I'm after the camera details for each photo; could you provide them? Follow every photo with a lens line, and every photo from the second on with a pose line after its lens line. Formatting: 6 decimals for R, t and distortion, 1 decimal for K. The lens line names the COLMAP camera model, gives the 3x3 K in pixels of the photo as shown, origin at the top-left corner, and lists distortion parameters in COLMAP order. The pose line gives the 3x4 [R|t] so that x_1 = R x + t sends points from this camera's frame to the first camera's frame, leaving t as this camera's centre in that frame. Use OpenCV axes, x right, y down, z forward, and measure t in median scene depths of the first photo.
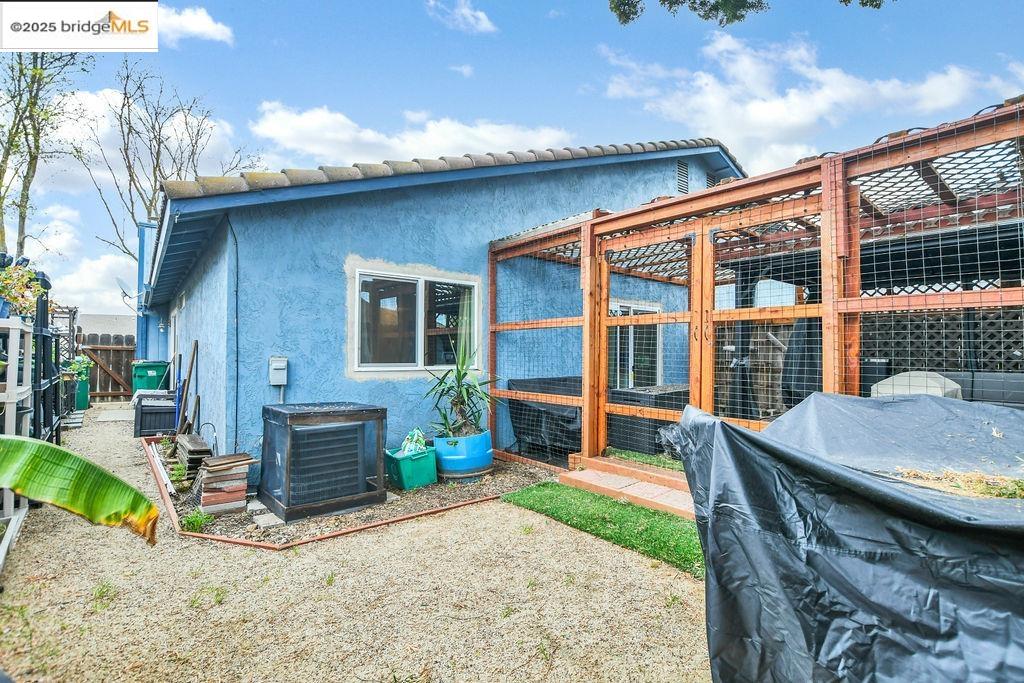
lens RADIAL K [[480.6, 0, 512.7], [0, 480.6, 347.1], [0, 0, 1]] dist [-0.024034, 0.001652]
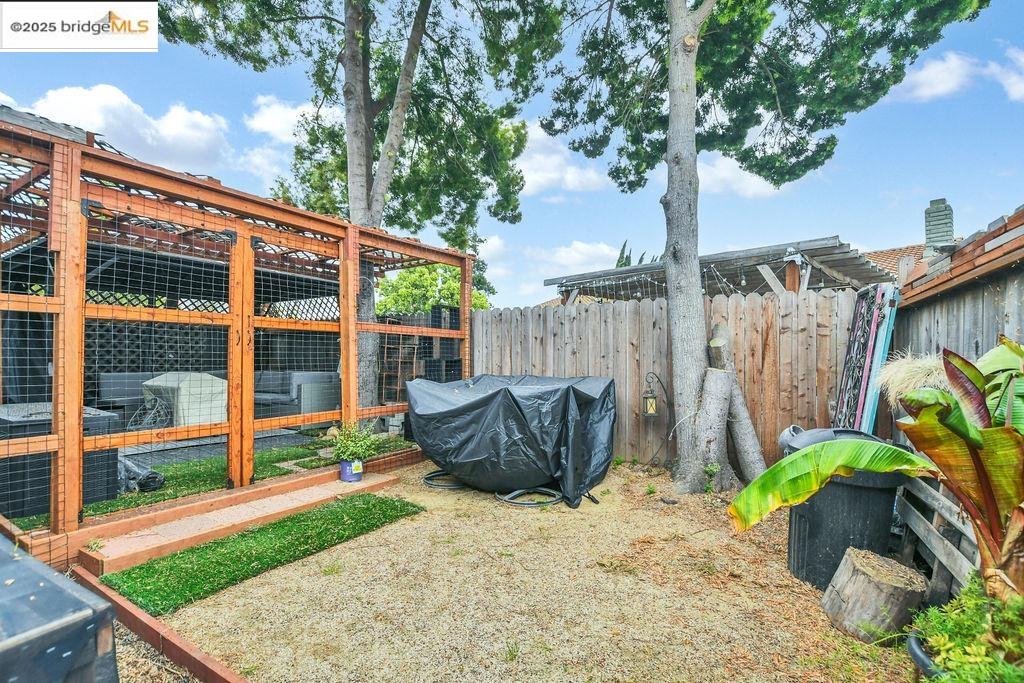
lens RADIAL K [[480.6, 0, 509.3], [0, 480.6, 343.8], [0, 0, 1]] dist [-0.024034, 0.001652]
pose [[-0.322146, 0.010443, 0.946633, -0.811325], [-0.005309, 0.999904, -0.012837, -0.012580], [-0.946675, -0.009161, -0.322059, 0.899714]]
